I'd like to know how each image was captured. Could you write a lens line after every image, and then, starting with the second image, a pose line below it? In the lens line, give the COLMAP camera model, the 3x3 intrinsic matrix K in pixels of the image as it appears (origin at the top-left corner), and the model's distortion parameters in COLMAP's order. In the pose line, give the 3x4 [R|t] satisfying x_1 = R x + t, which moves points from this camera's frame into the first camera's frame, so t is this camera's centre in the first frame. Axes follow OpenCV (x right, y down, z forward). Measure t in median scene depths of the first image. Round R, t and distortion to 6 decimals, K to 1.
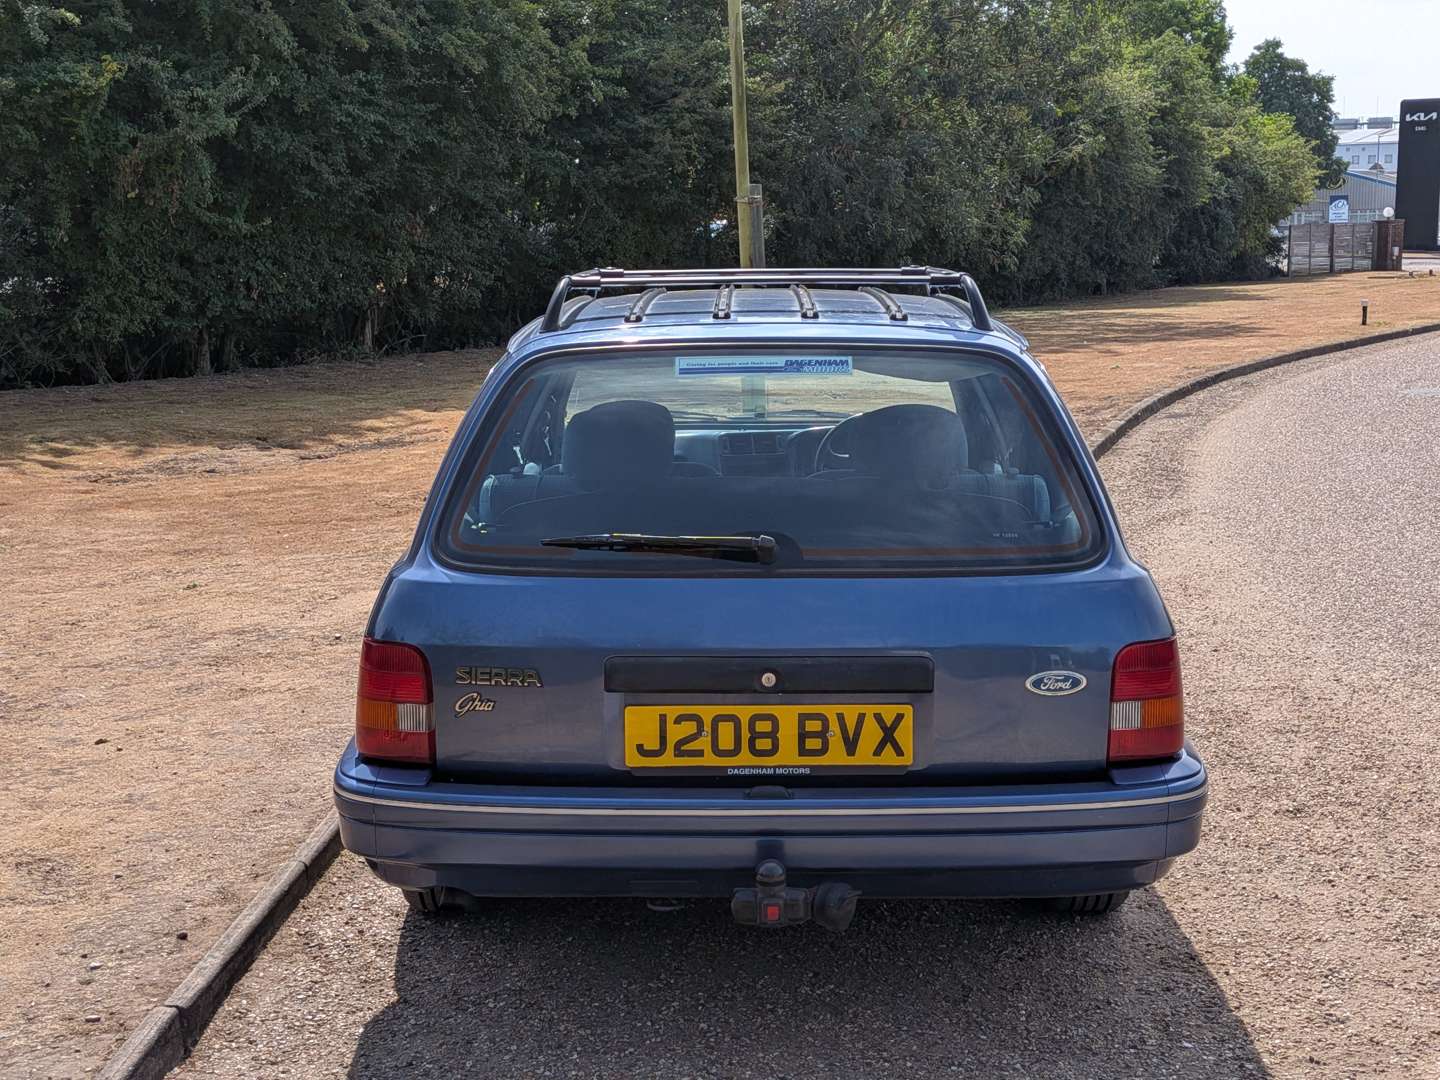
lens RADIAL K [[2054.8, 0, 721.8], [0, 2054.8, 581.9], [0, 0, 1]] dist [0.098332, -0.151430]
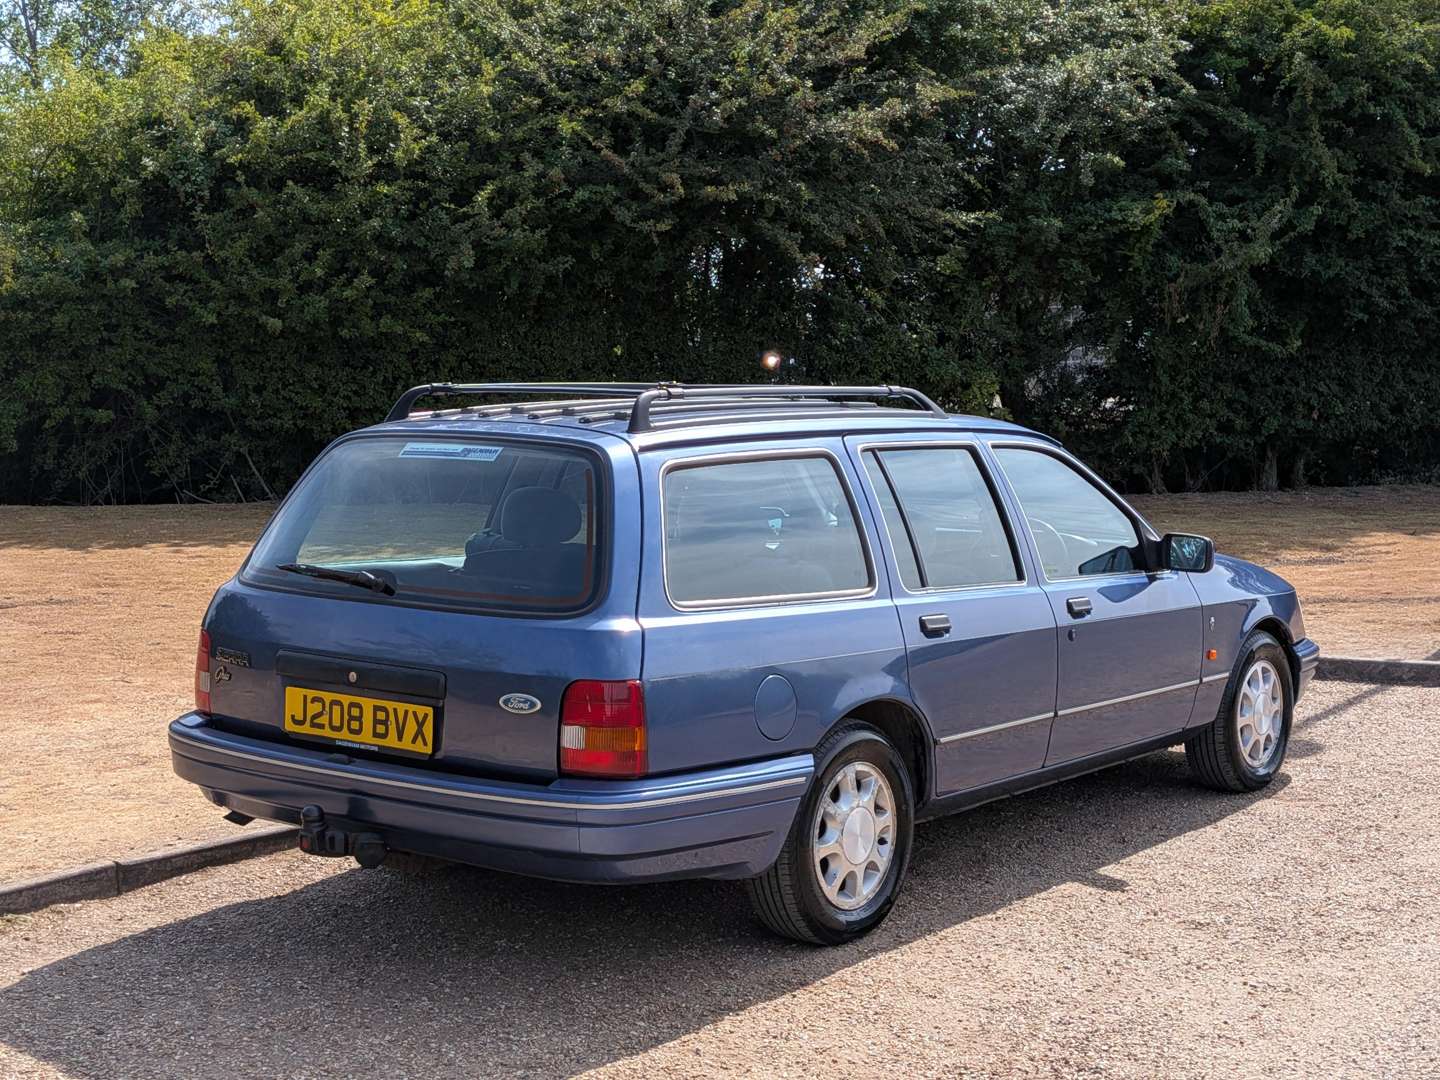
lens RADIAL K [[2054.8, 0, 721.8], [0, 2054.8, 581.9], [0, 0, 1]] dist [0.098332, -0.151430]
pose [[0.801692, 0.075764, -0.592916, 0.989646], [-0.109913, 0.993706, -0.021637, -0.011586], [0.587545, 0.082515, 0.804974, 0.041895]]
